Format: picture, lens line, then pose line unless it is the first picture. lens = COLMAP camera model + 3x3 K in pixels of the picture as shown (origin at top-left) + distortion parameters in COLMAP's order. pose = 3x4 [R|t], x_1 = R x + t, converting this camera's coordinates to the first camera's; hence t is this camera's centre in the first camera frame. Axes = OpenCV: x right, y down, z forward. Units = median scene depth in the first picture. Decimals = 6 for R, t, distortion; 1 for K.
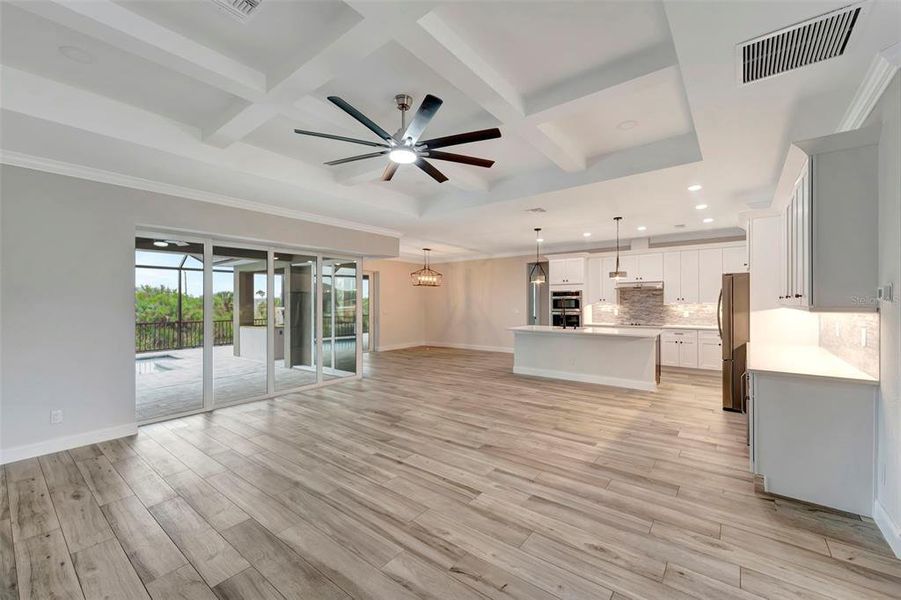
lens RADIAL K [[366.4, 0, 452.8], [0, 366.4, 301.0], [0, 0, 1]] dist [0.001663, 0.000042]
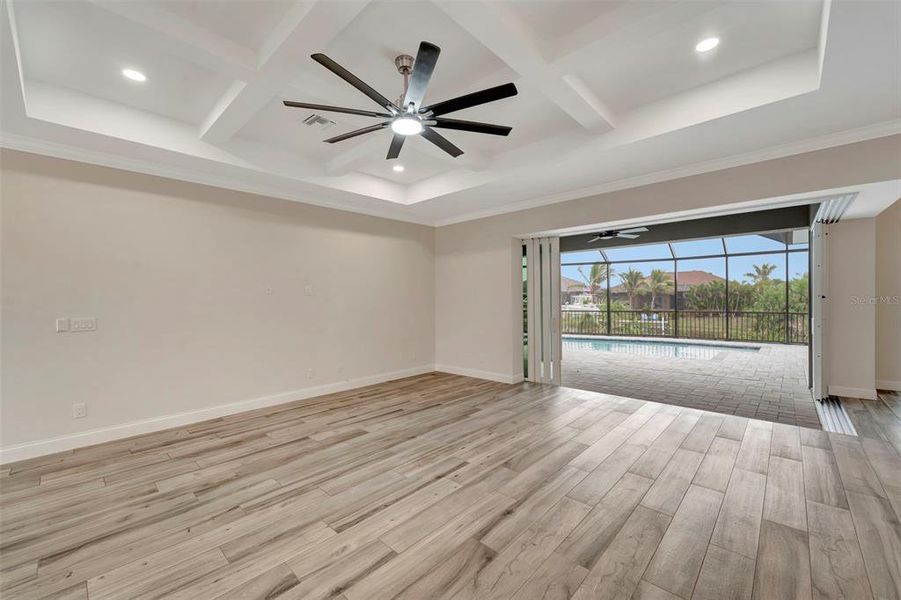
lens RADIAL K [[361.8, 0, 450.5], [0, 361.8, 300.0], [0, 0, 1]] dist [-0.001576, -0.000424]
pose [[-0.086802, 0.014085, -0.996126, 0.594567], [0.016514, 0.999783, 0.012698, 0.013338], [0.996089, -0.015348, -0.087016, 0.951721]]
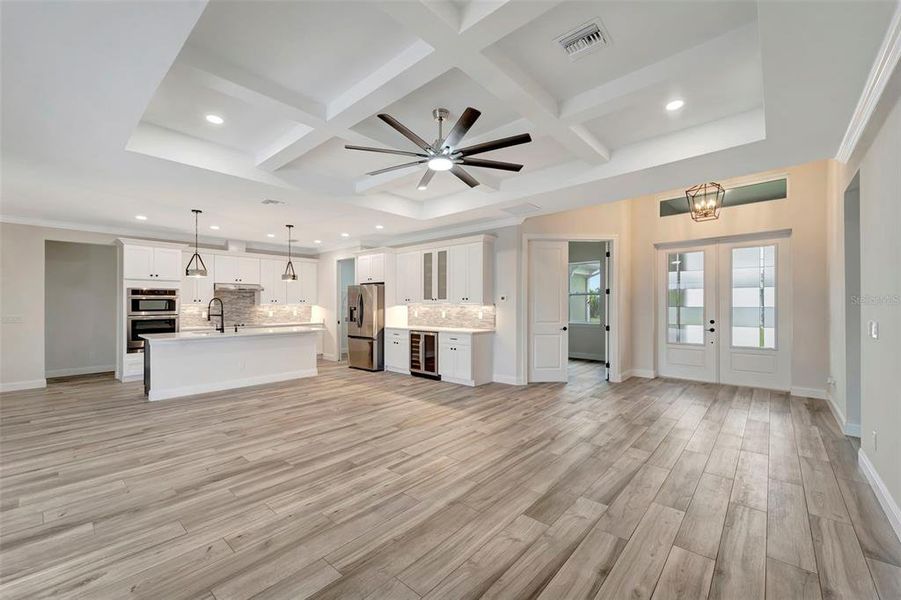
lens RADIAL K [[366.4, 0, 452.8], [0, 366.4, 301.0], [0, 0, 1]] dist [0.001663, 0.000042]
pose [[0.056254, 0.014341, 0.998313, -0.995900], [-0.000256, 0.999897, -0.014350, 0.023120], [-0.998416, 0.000551, 0.056252, 0.727894]]
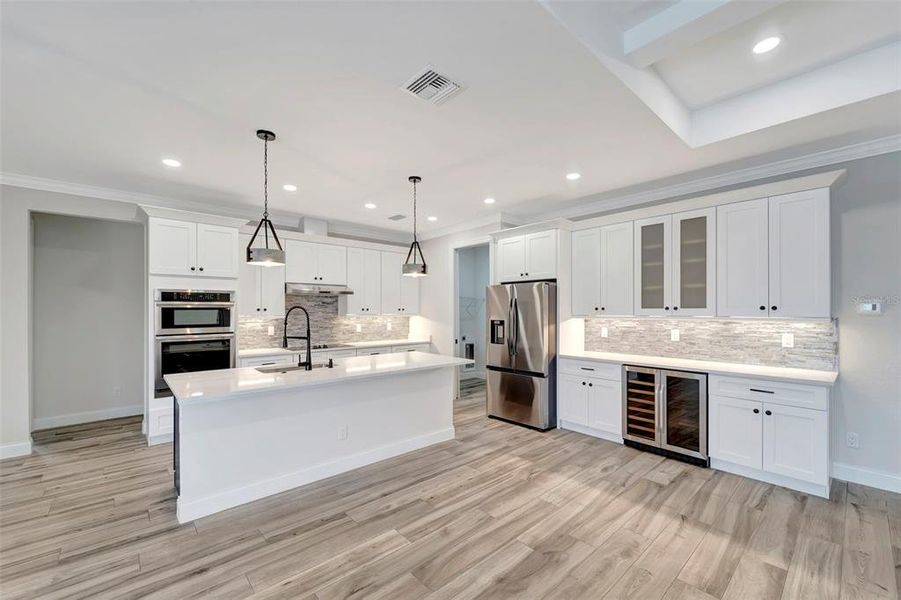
lens RADIAL K [[367.6, 0, 449.9], [0, 367.6, 310.7], [0, 0, 1]] dist [0.000863, 0.000151]
pose [[0.173246, 0.004465, 0.984869, -0.247187], [-0.002074, 0.999989, -0.004169, 0.000845], [-0.984876, -0.001320, 0.173253, 1.347683]]
